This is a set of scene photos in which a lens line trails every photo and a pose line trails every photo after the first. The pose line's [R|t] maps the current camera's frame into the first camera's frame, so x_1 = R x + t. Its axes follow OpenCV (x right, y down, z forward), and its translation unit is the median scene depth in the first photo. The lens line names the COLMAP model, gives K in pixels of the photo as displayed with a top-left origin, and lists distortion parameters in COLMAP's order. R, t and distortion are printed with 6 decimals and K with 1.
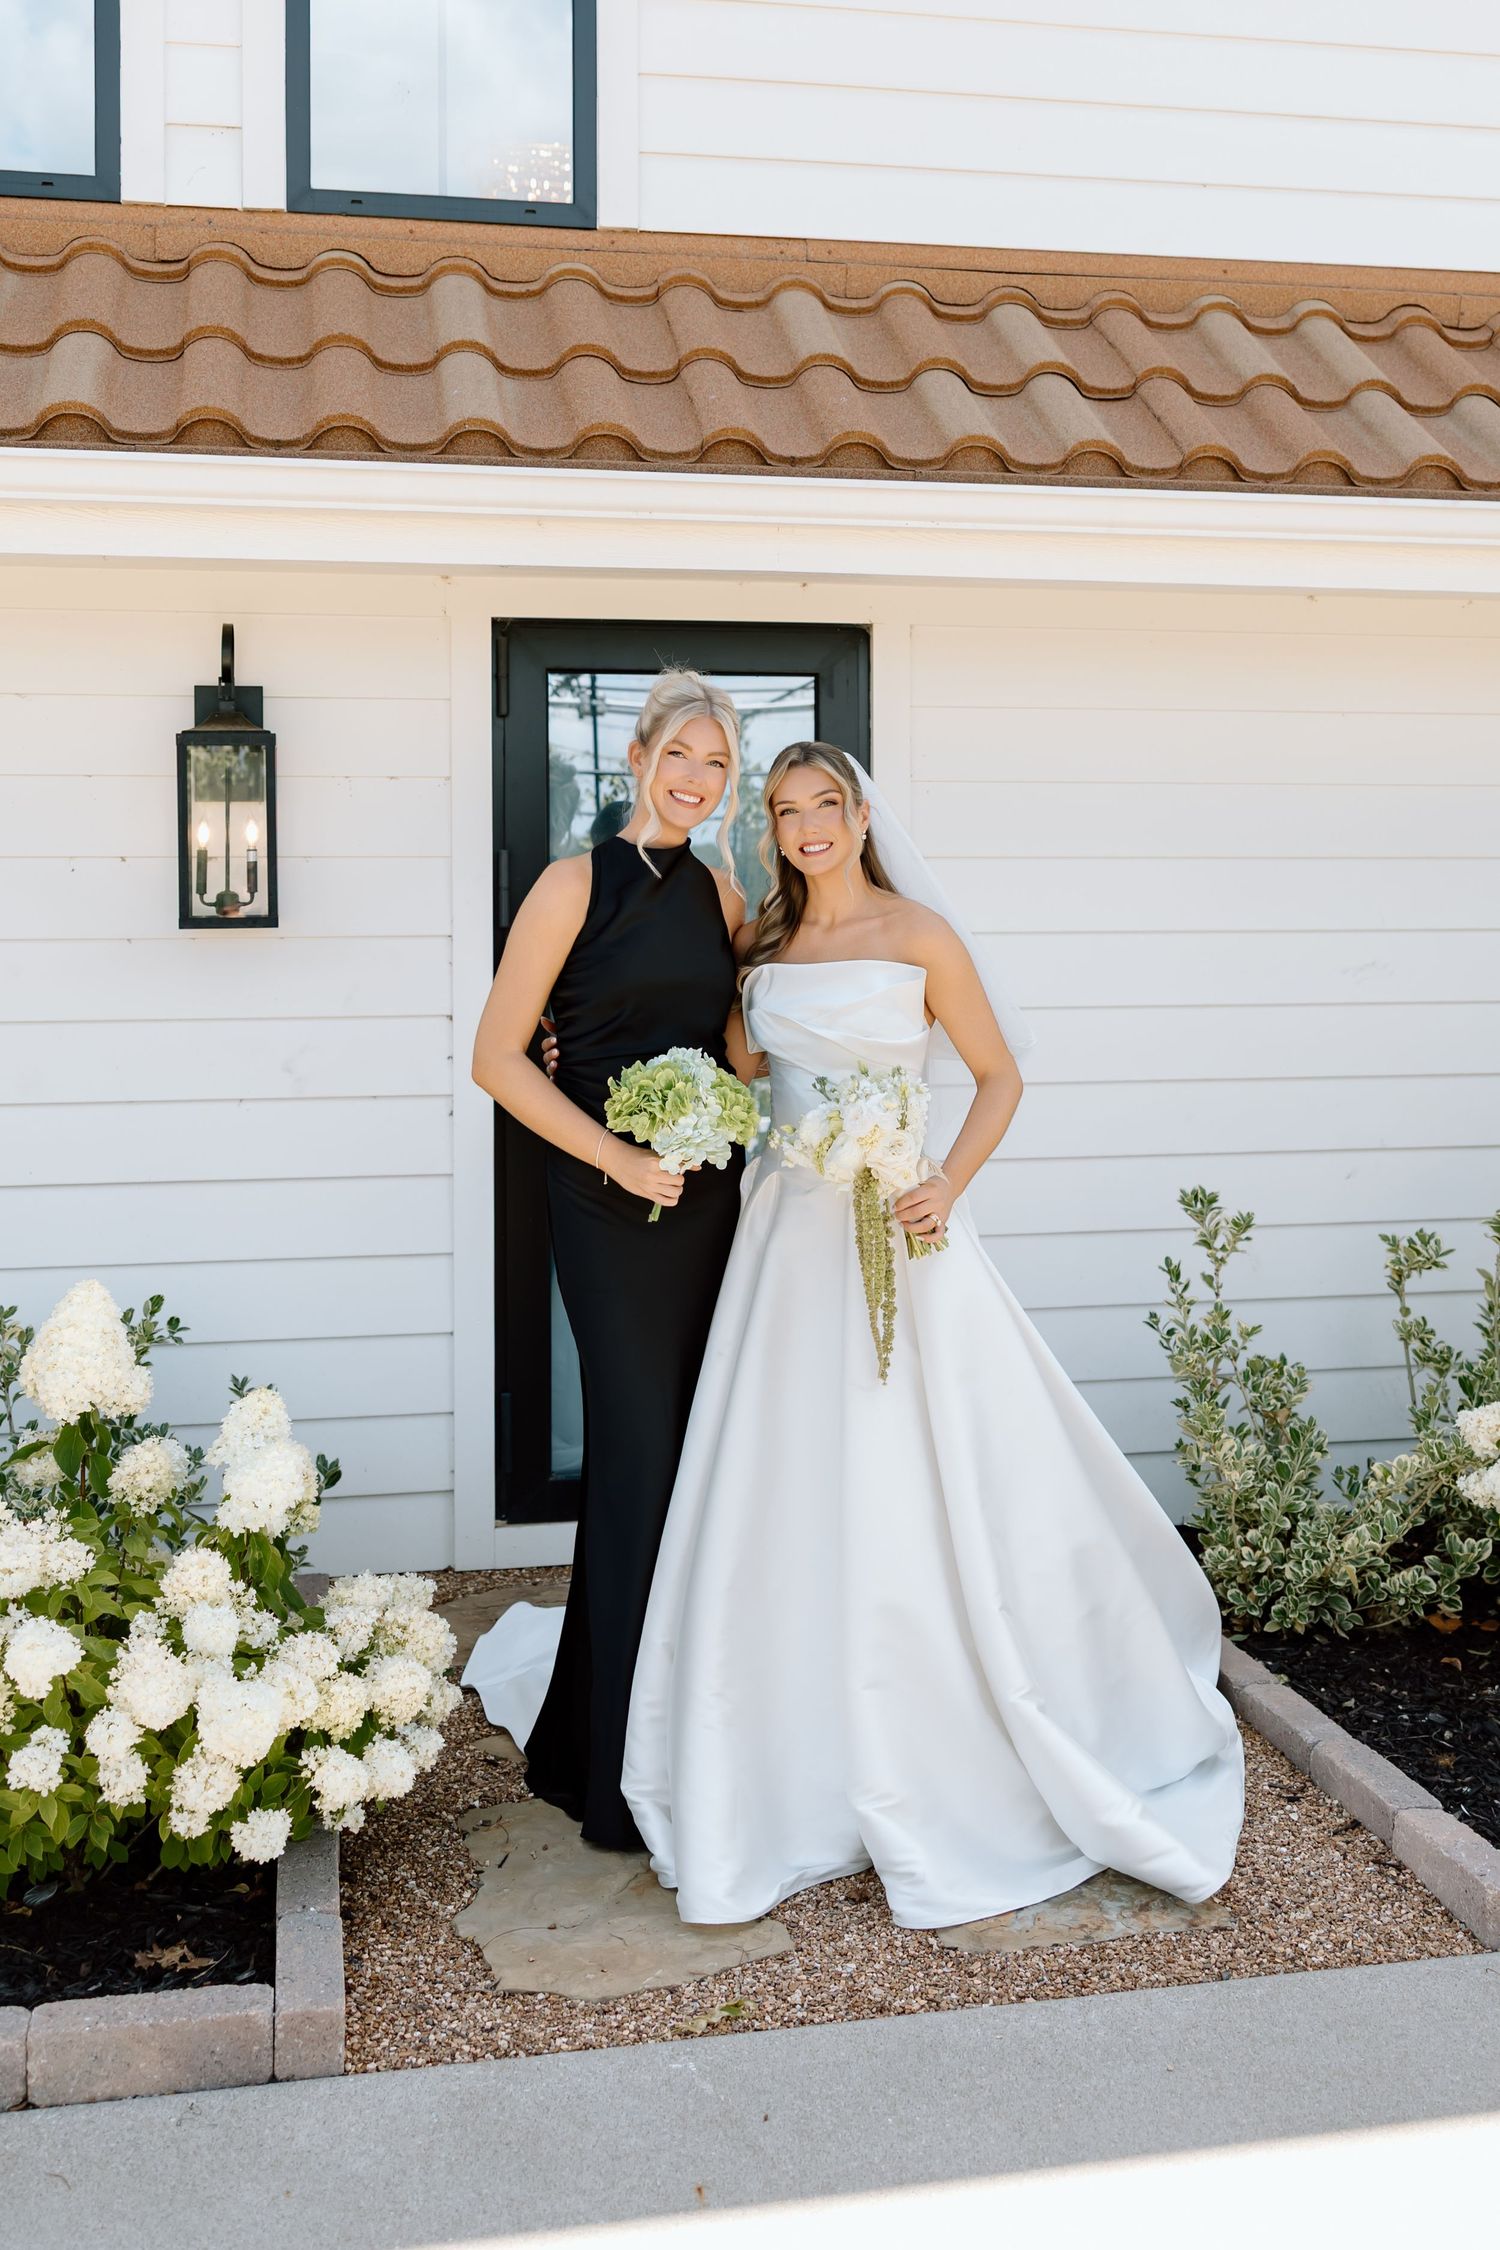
lens RADIAL K [[2384.9, 0, 790.5], [0, 2384.9, 890.4], [0, 0, 1]] dist [0.009204, 0.007001]
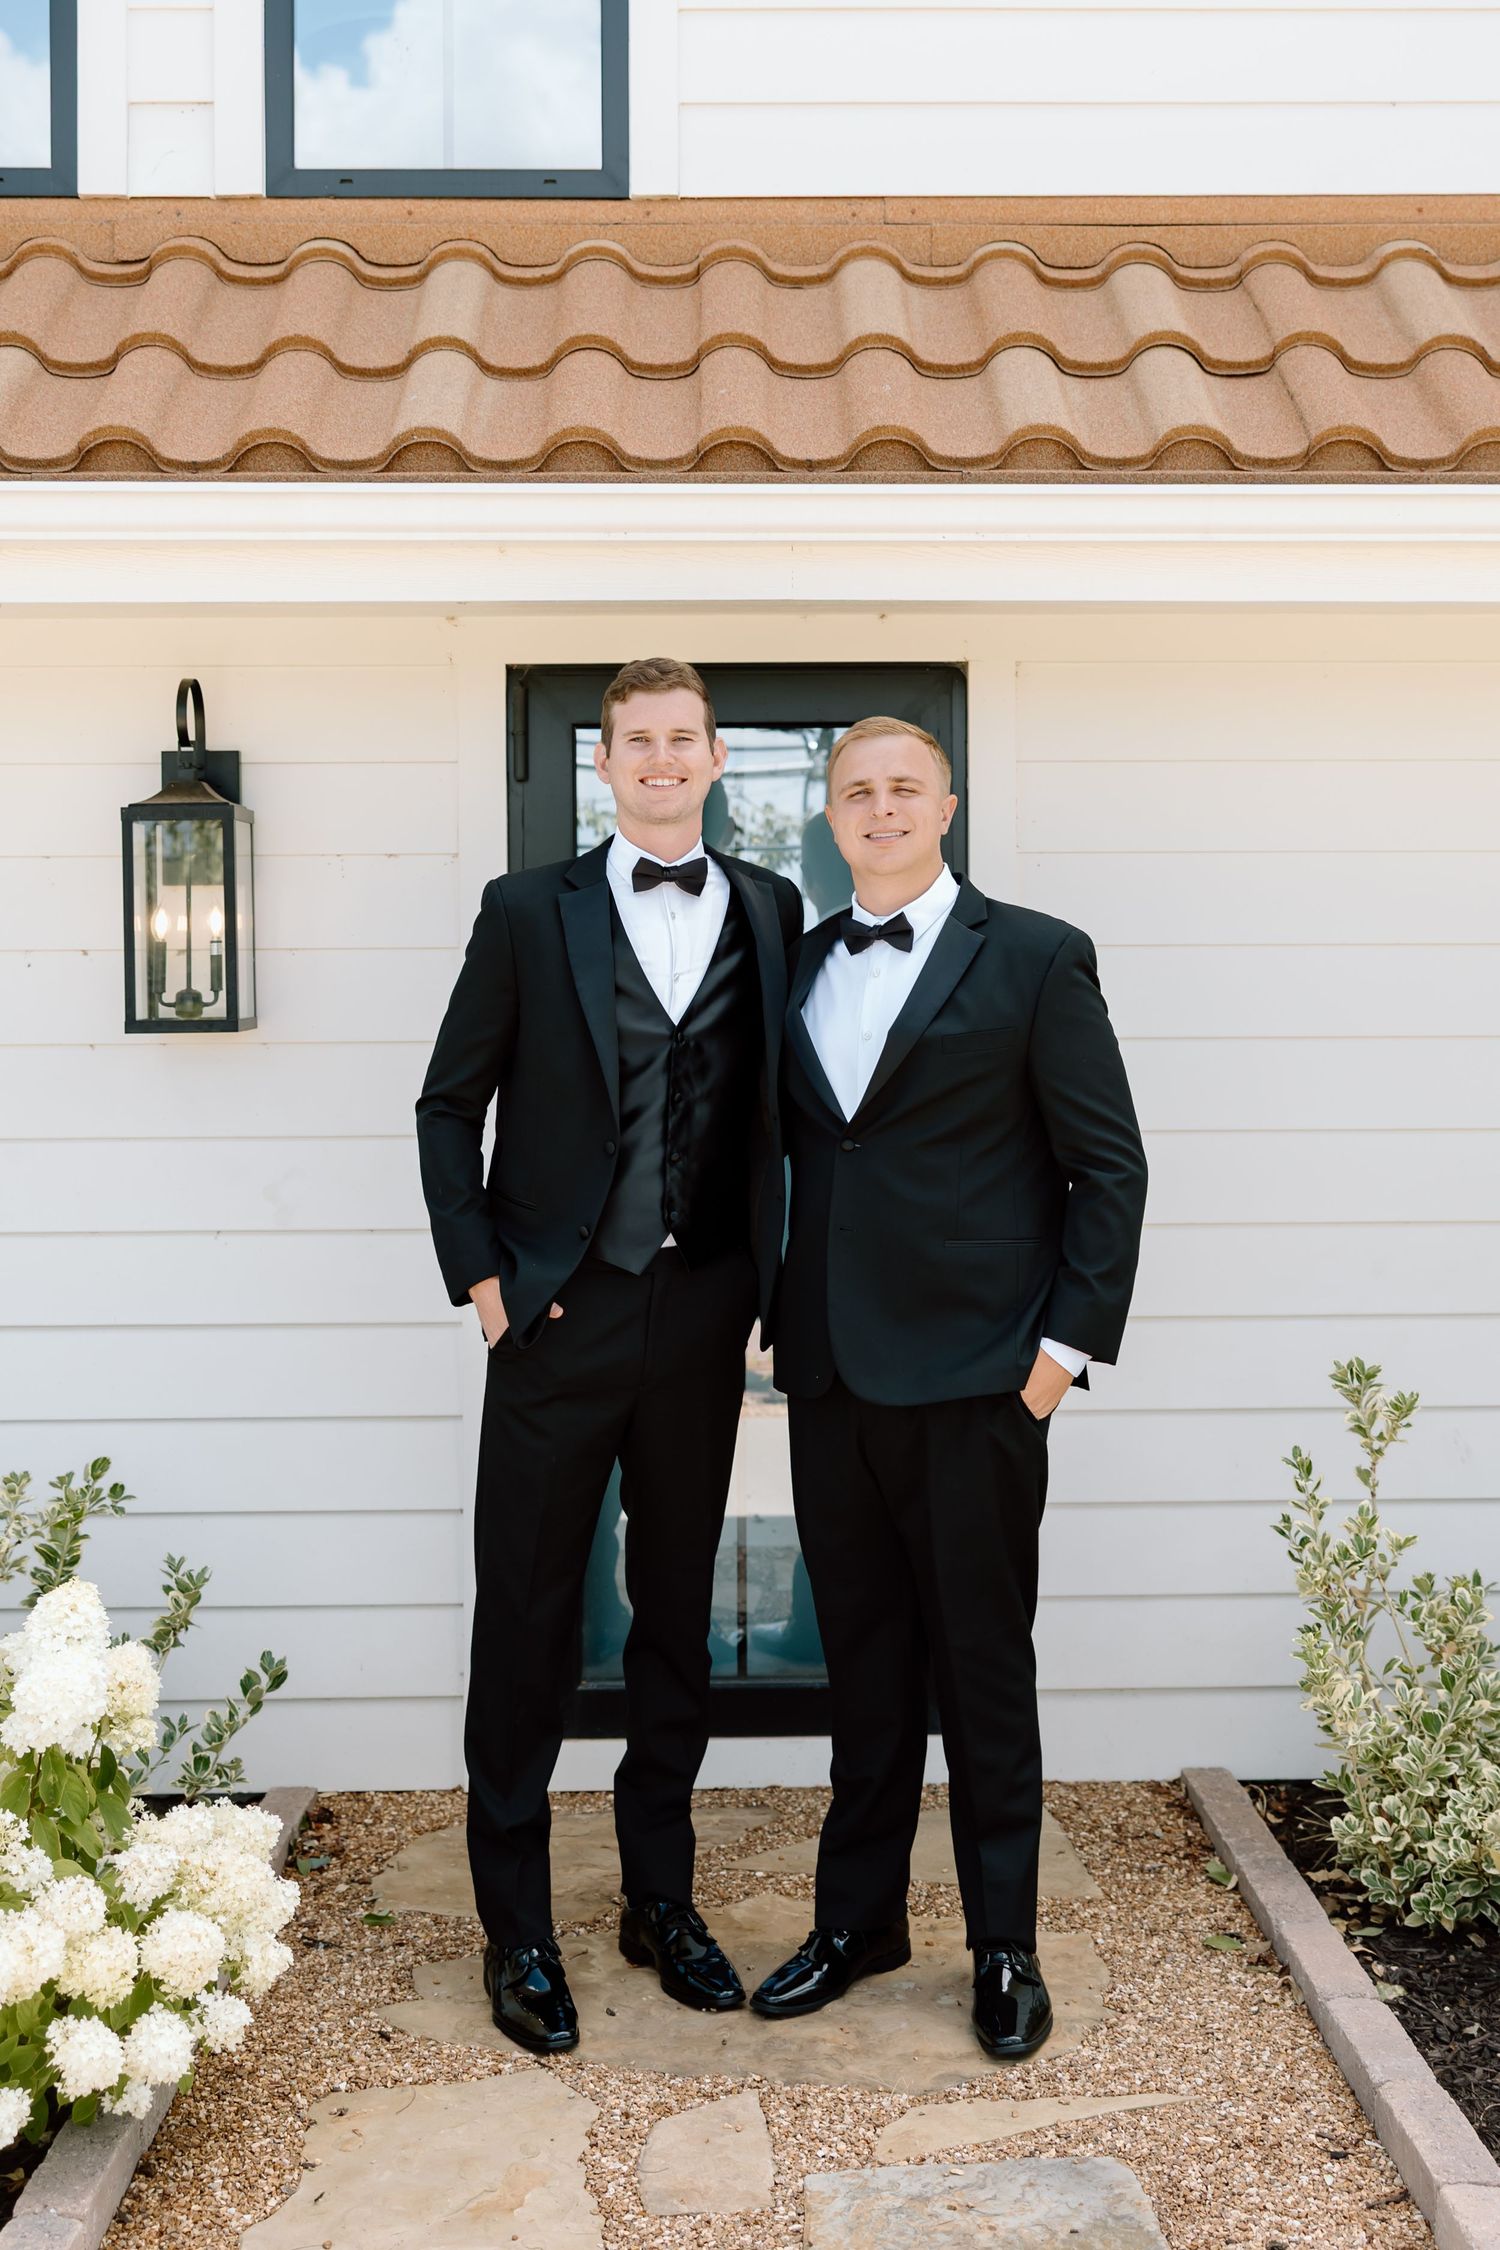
lens RADIAL K [[2715.7, 0, 828.3], [0, 2715.7, 972.7], [0, 0, 1]] dist [-0.000967, 0.022938]
pose [[0.983294, -0.002482, -0.182008, 0.171214], [0.002377, 0.999997, -0.000796, -0.004398], [0.182010, 0.000350, 0.983297, 0.079614]]
